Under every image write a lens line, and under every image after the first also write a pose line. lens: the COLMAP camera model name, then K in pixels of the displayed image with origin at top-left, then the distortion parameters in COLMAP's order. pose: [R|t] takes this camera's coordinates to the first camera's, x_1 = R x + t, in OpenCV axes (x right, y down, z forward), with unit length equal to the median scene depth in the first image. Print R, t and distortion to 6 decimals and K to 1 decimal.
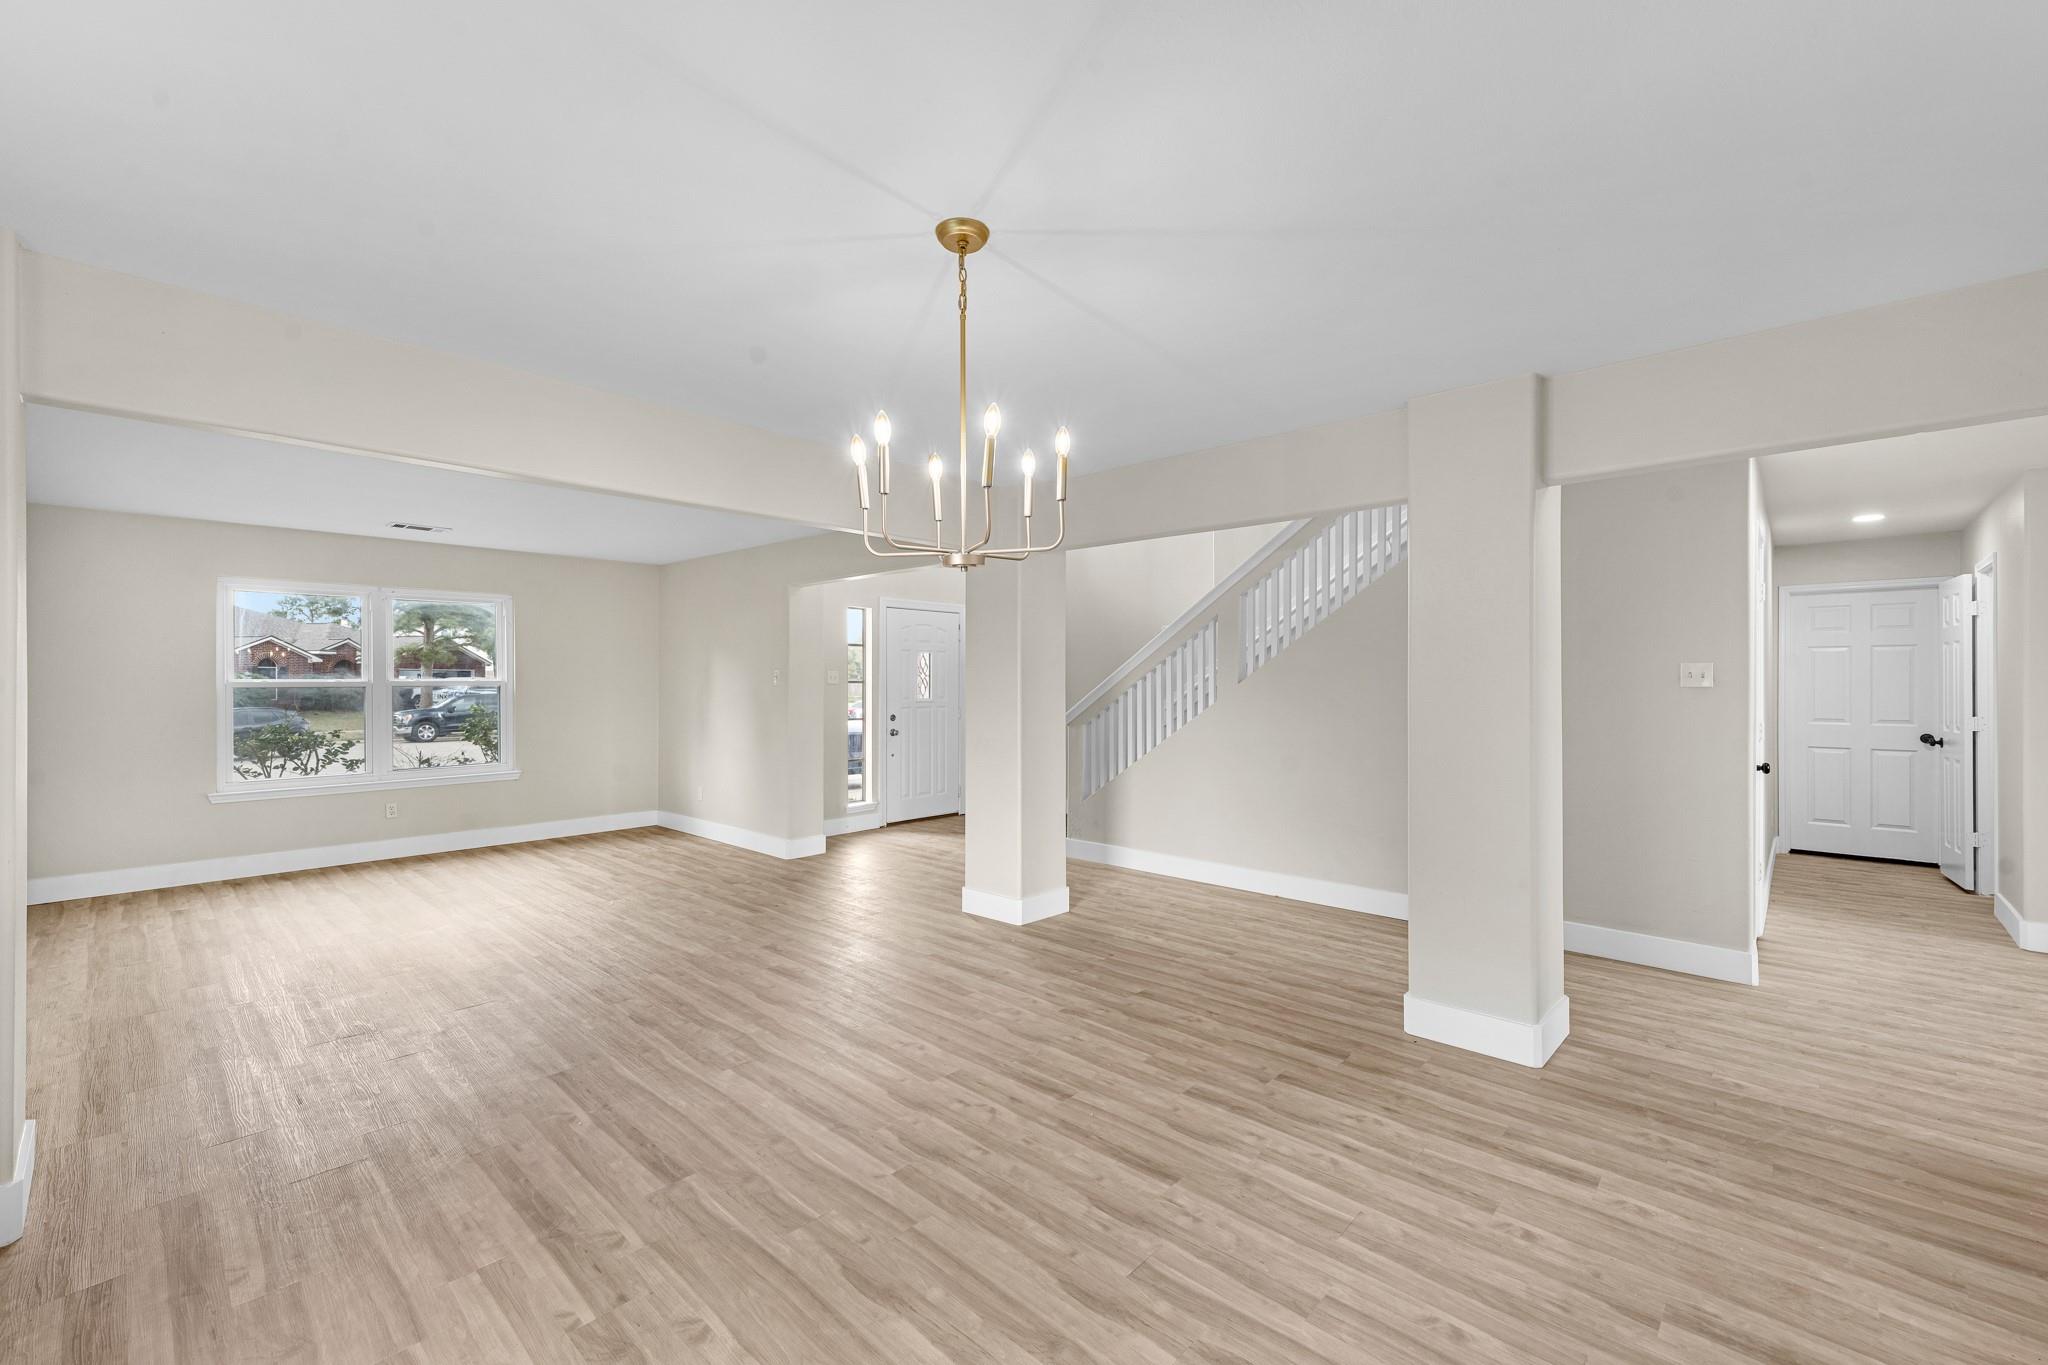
lens RADIAL K [[824.2, 0, 1024.0], [0, 824.2, 682.5], [0, 0, 1]] dist [0.000950, 0.000146]
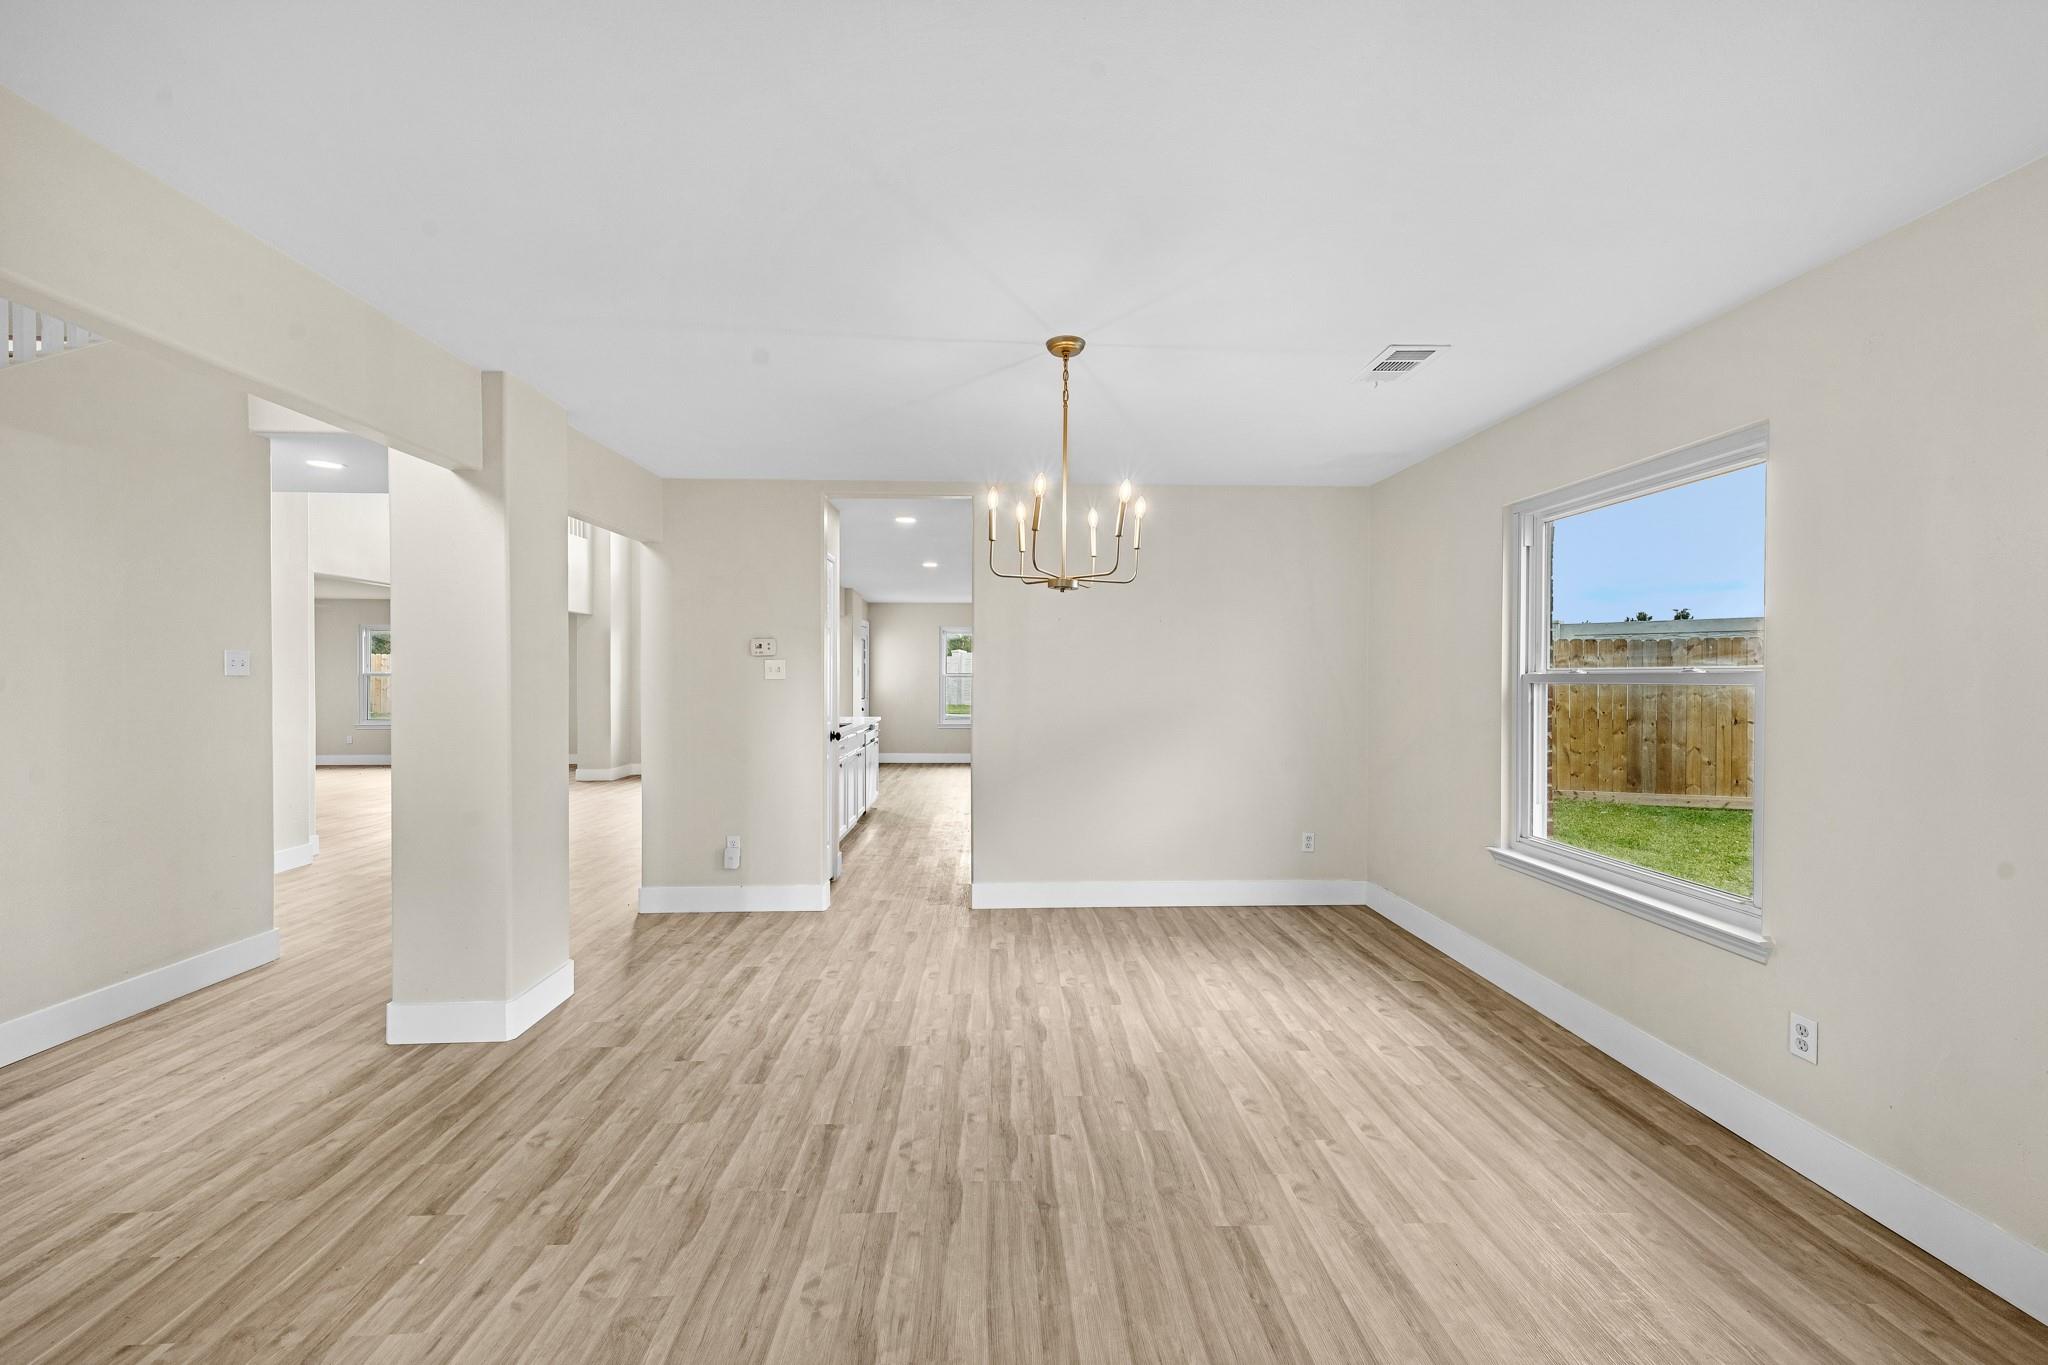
lens RADIAL K [[824.8, 0, 1022.5], [0, 824.8, 672.5], [0, 0, 1]] dist [-0.000955, -0.000183]
pose [[-0.702930, -0.001630, 0.711257, -0.819323], [-0.003081, 0.999995, -0.000754, 0.001516], [-0.711253, -0.002722, -0.702931, 1.645629]]
